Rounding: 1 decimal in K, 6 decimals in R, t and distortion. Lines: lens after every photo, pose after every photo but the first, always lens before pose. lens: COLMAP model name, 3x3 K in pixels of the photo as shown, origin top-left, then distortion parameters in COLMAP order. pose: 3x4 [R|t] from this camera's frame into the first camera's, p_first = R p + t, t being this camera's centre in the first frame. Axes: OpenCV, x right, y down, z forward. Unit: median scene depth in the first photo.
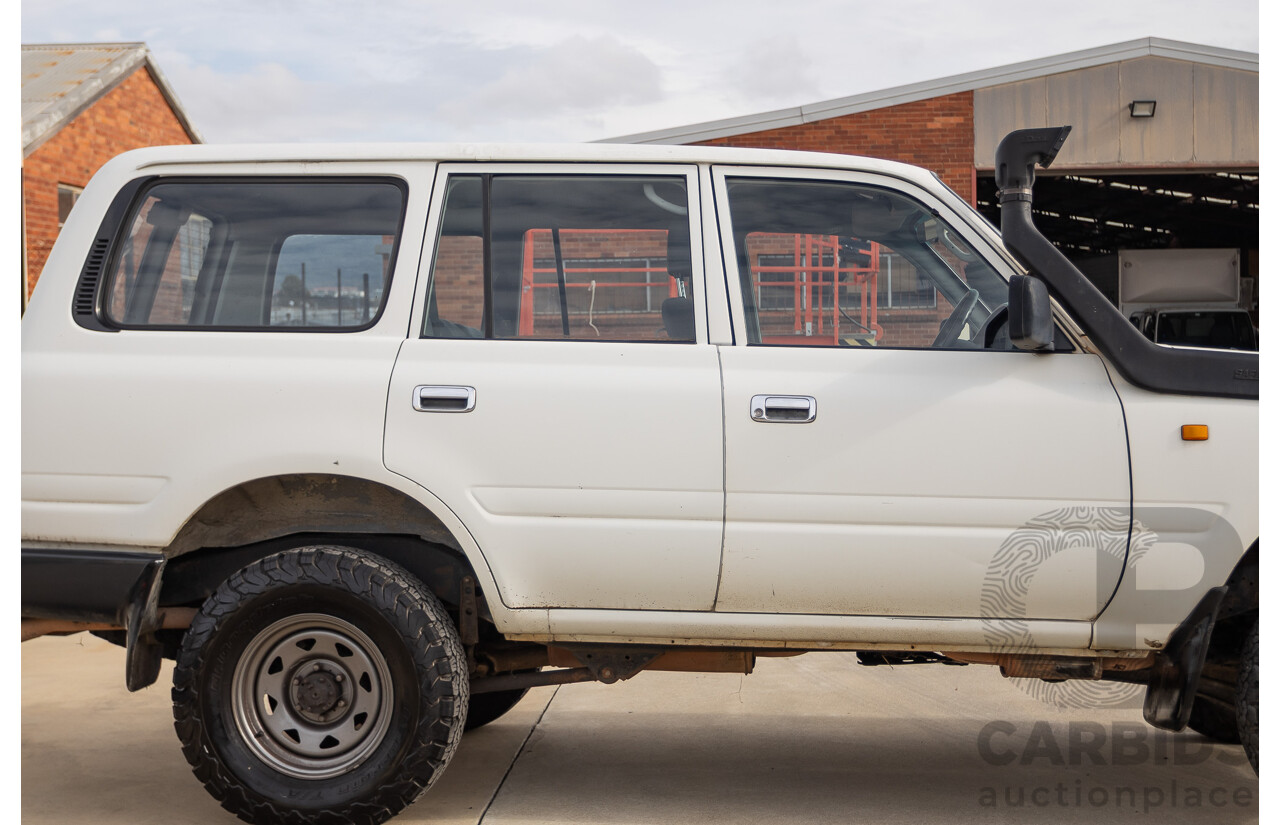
lens RADIAL K [[1792.2, 0, 641.0], [0, 1792.2, 412.8], [0, 0, 1]] dist [-0.019074, 0.016791]
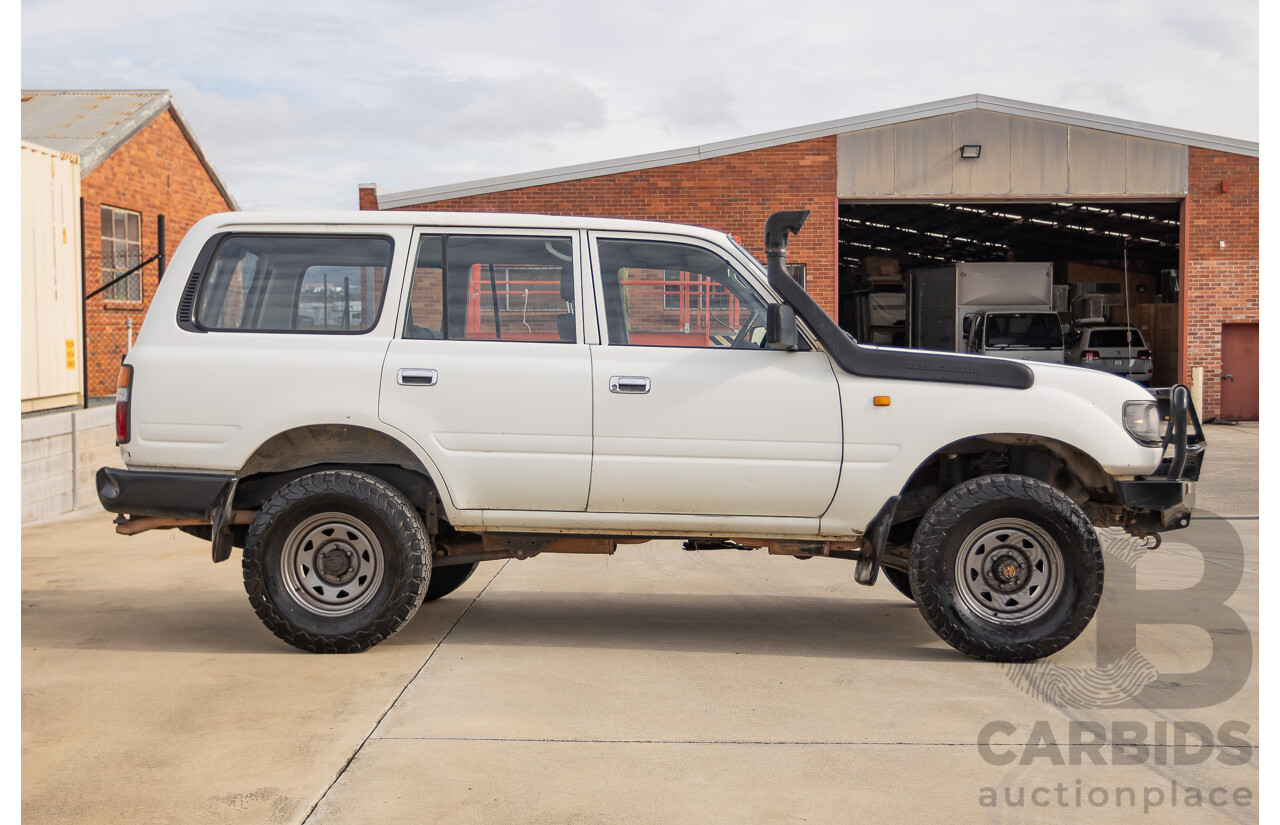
lens RADIAL K [[1522.6, 0, 638.5], [0, 1522.6, 409.3], [0, 0, 1]] dist [-0.000295, -0.006135]
pose [[0.999144, 0.005926, 0.040953, 0.029962], [-0.006374, 0.999921, 0.010813, 0.004637], [-0.040885, -0.011065, 0.999103, -0.344087]]
